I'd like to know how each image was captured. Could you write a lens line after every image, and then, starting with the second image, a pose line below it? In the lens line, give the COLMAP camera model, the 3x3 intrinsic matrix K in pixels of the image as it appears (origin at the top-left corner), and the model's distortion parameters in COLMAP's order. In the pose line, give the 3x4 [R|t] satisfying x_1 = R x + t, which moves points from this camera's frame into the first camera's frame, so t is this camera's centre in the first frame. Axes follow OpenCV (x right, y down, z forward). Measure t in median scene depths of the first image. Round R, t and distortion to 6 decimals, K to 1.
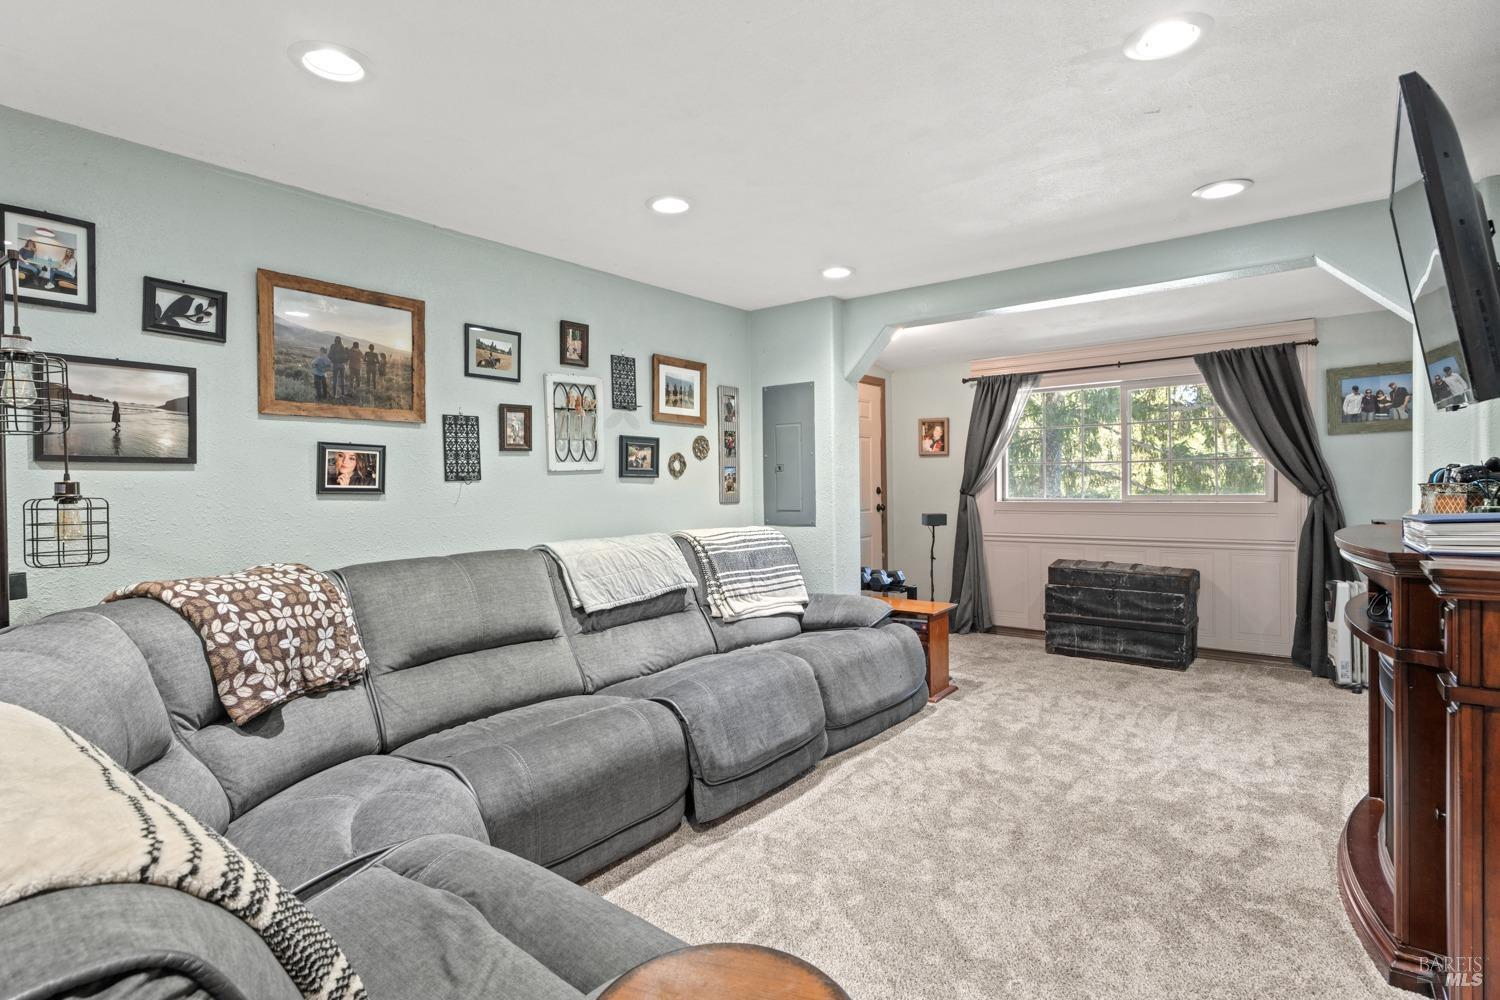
lens RADIAL K [[734.2, 0, 751.2], [0, 734.2, 485.9], [0, 0, 1]] dist [-0.000219, -0.000034]
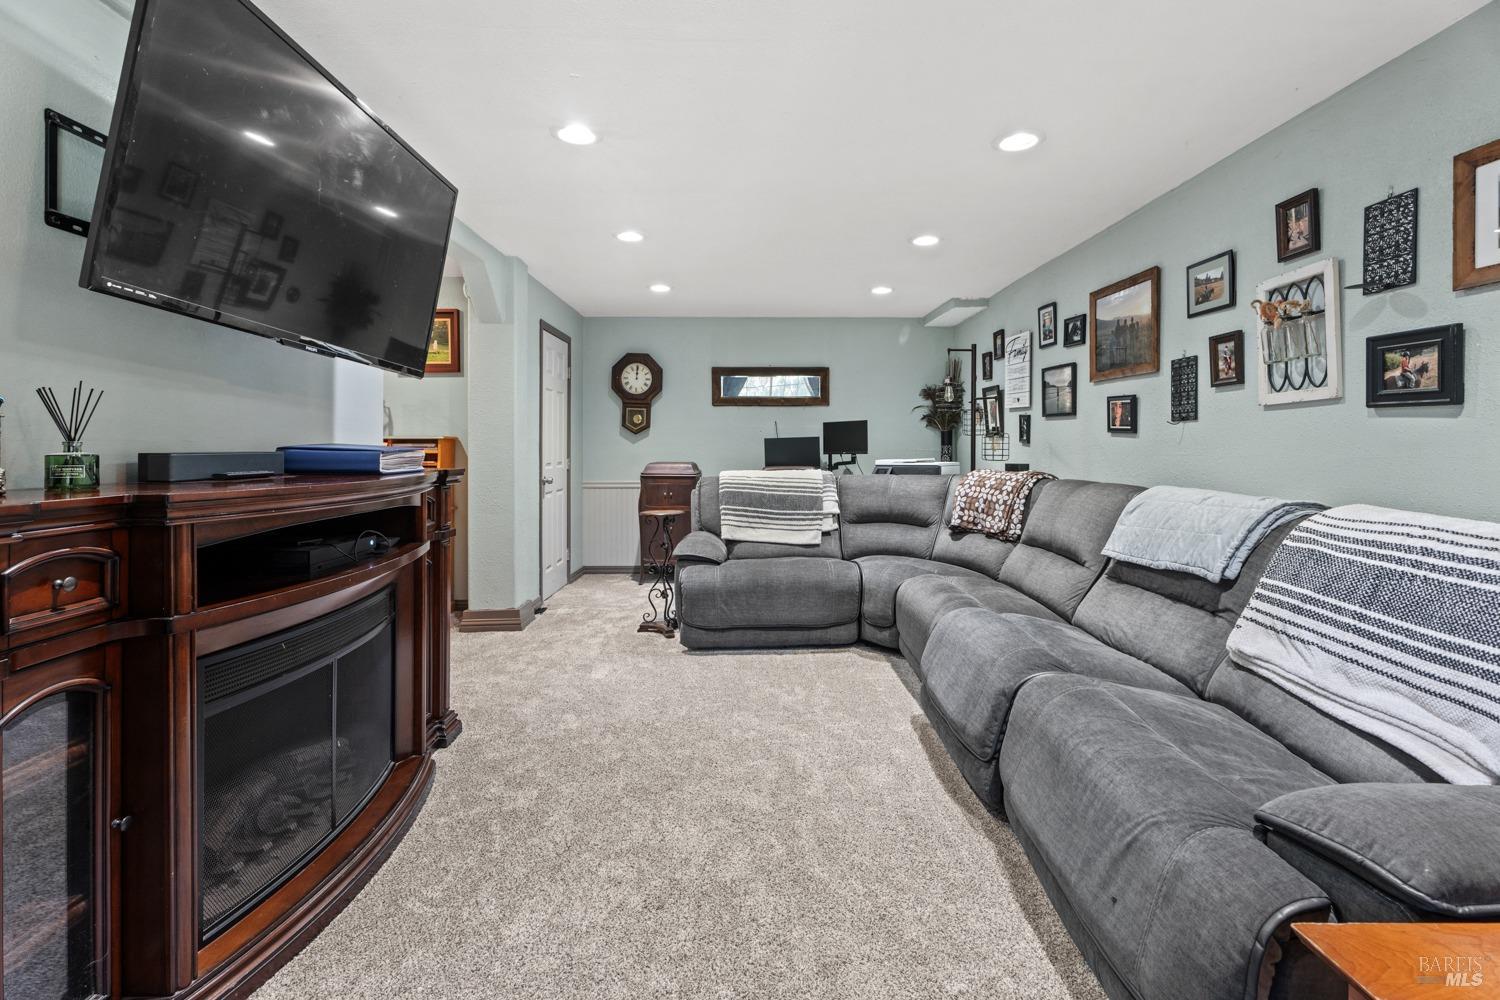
lens RADIAL K [[698.4, 0, 749.9], [0, 698.4, 438.4], [0, 0, 1]] dist [0.000586, -0.000168]
pose [[-0.784723, 0.004076, -0.619833, 0.647341], [-0.000072, 0.999978, 0.006666, 0.010546], [0.619847, 0.005275, -0.784705, 1.291458]]
